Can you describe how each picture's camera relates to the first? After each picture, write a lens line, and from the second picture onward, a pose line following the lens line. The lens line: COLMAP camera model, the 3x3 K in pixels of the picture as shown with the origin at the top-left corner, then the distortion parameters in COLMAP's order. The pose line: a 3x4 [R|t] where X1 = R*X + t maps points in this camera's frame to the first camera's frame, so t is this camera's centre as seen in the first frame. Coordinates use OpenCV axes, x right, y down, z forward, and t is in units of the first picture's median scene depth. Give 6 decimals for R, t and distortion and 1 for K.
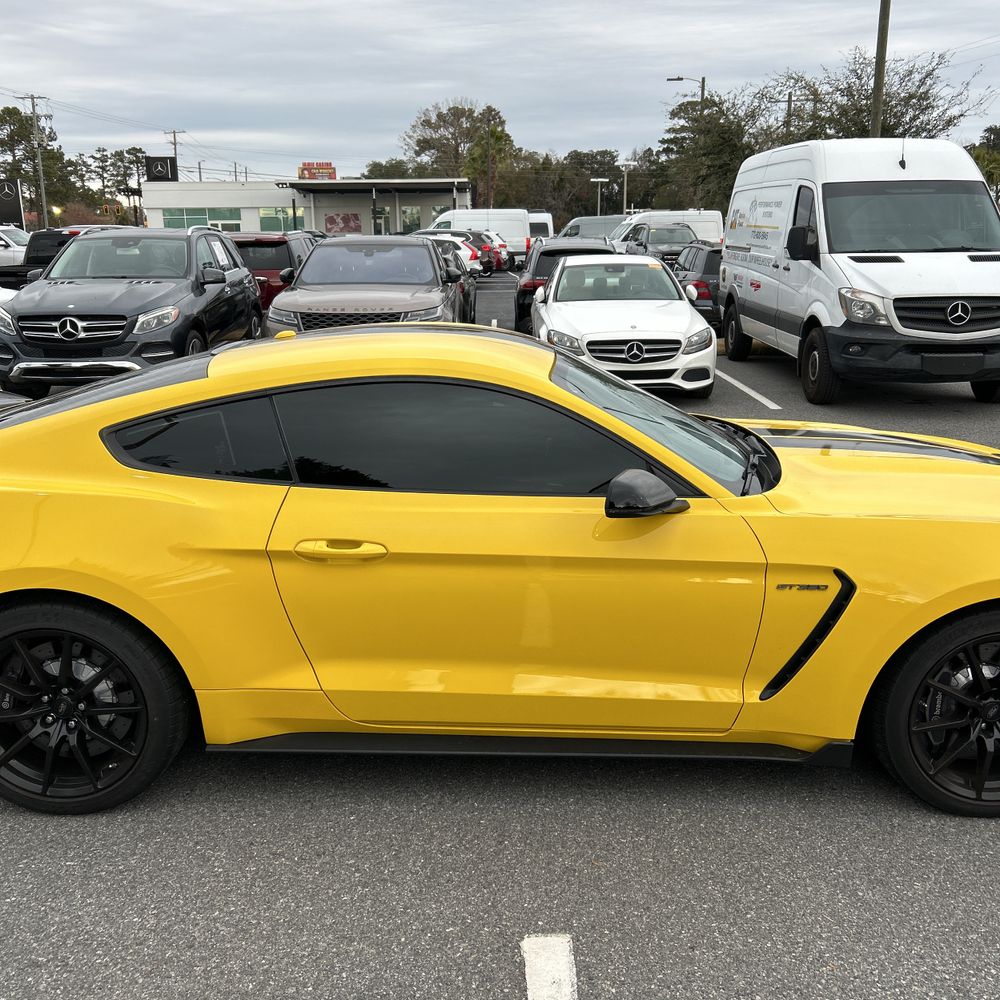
lens RADIAL K [[997.1, 0, 500.0], [0, 997.1, 500.0], [0, 0, 1]] dist [0.024962, -0.017645]
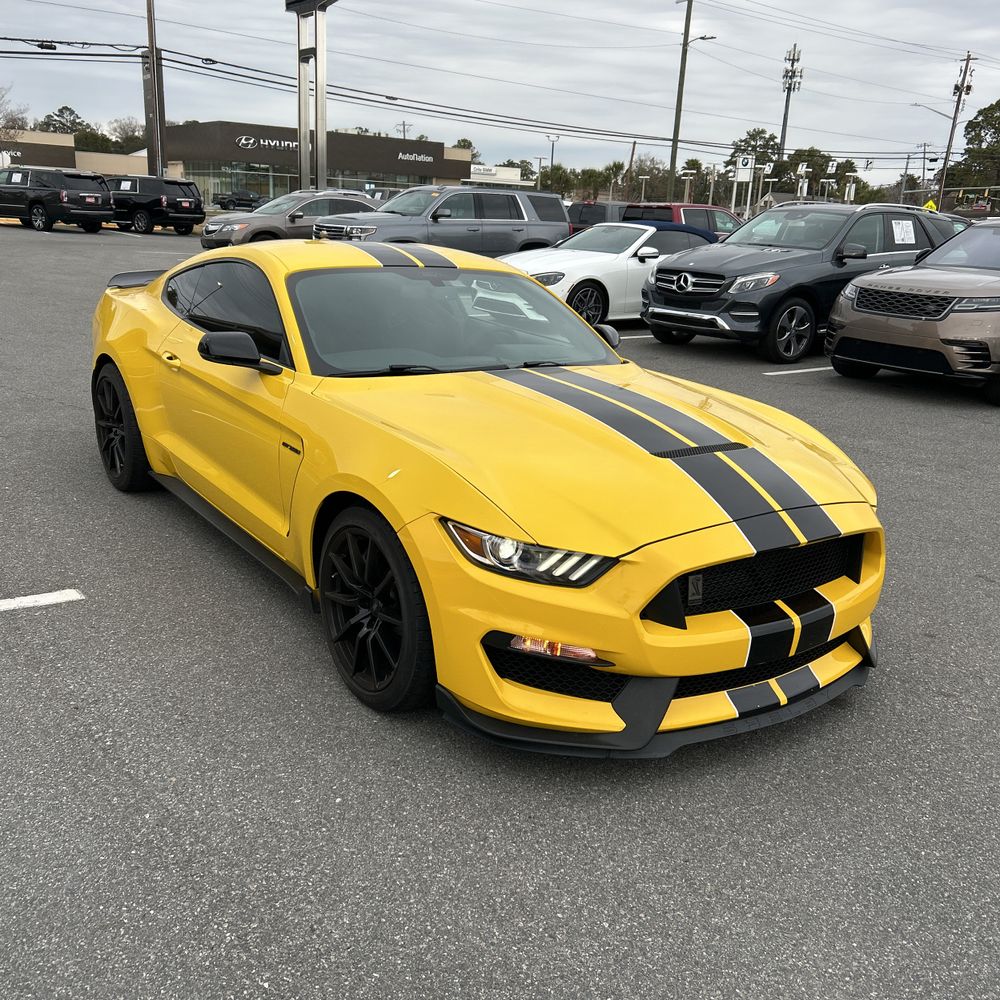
lens RADIAL K [[997.1, 0, 500.0], [0, 997.1, 500.0], [0, 0, 1]] dist [0.024962, -0.017645]
pose [[0.583290, 0.258223, -0.770126, 0.393533], [-0.254006, 0.958559, 0.129021, -0.020863], [0.771527, 0.120360, 0.624708, 0.119958]]
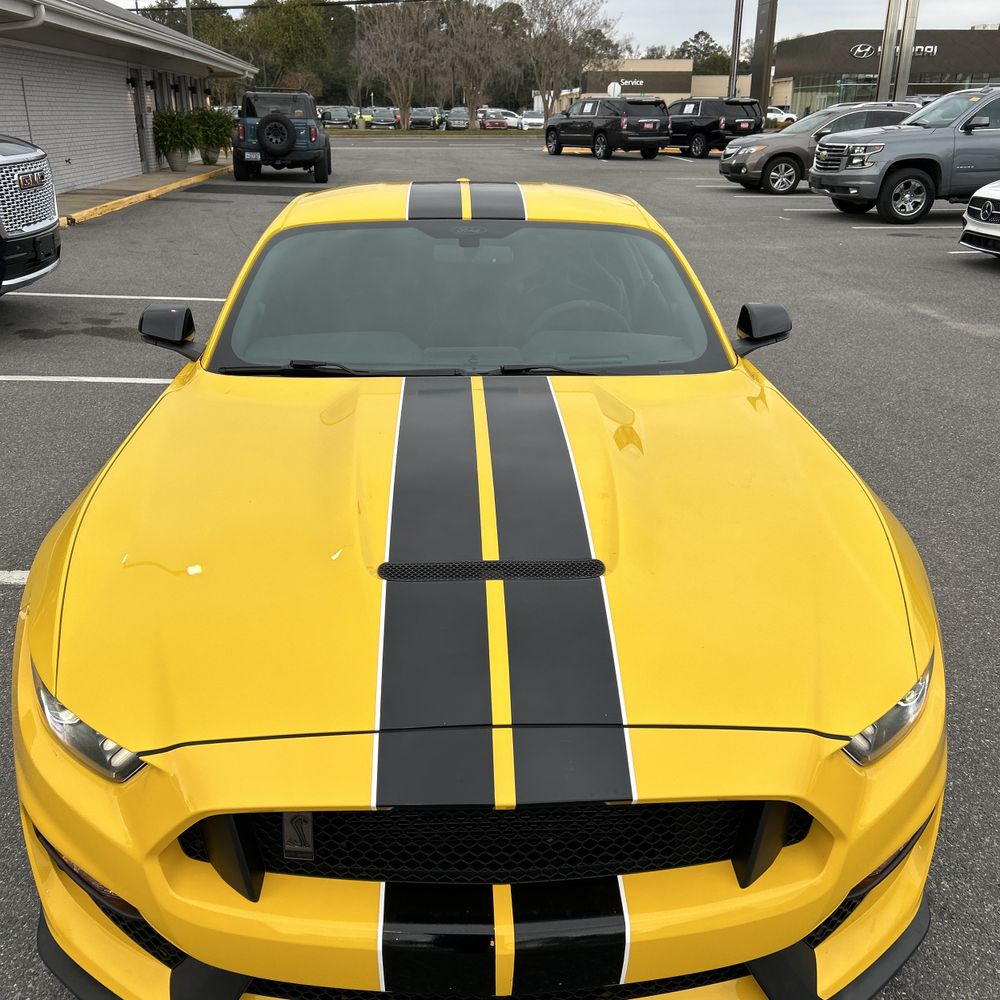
lens RADIAL K [[997.1, 0, 500.0], [0, 997.1, 500.0], [0, 0, 1]] dist [0.024962, -0.017645]
pose [[0.046885, 0.365268, -0.929721, 0.343345], [-0.248888, 0.905662, 0.343265, -0.086459], [0.967397, 0.215302, 0.133373, 0.347448]]
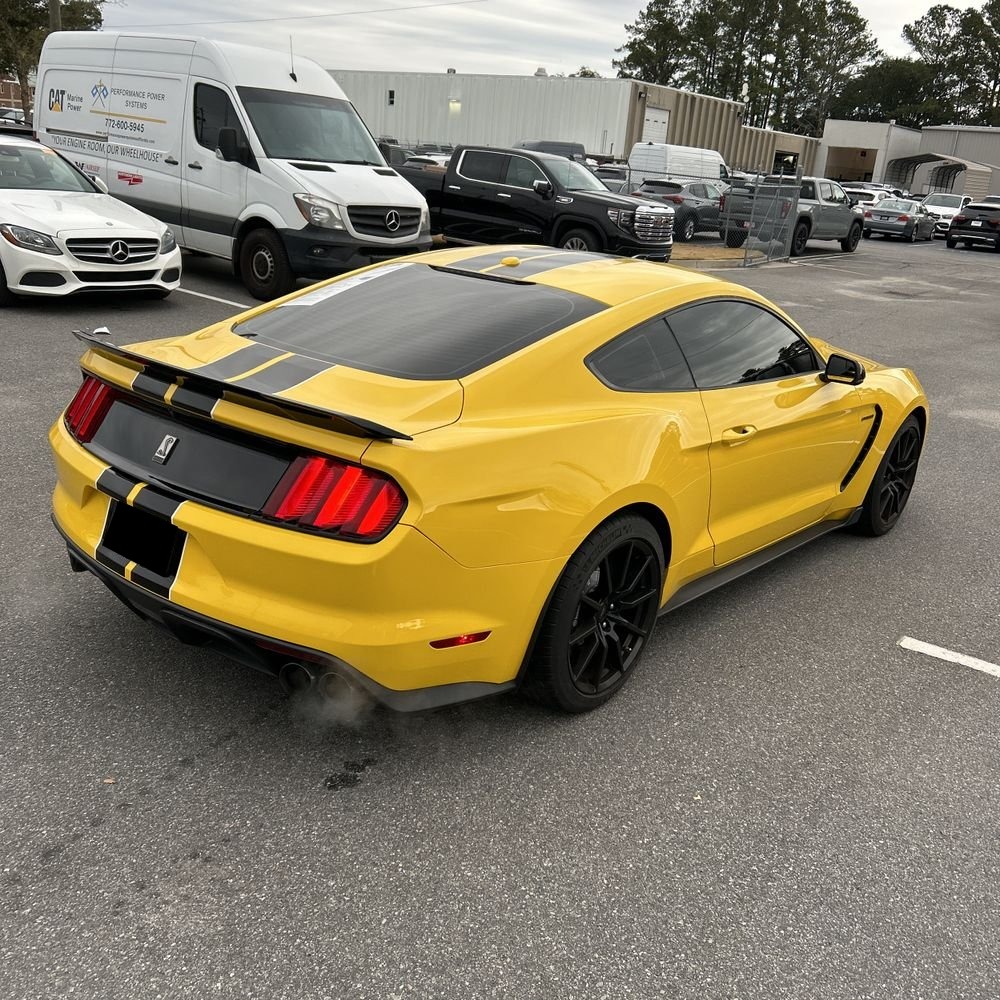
lens RADIAL K [[994.5, 0, 512.8], [0, 994.5, 513.1], [0, 0, 1]] dist [0.000110, 0.009862]
pose [[0.626436, -0.195341, 0.754599, -0.373210], [0.101356, 0.980283, 0.169622, -0.027601], [-0.772855, -0.029774, 0.633884, 0.110151]]
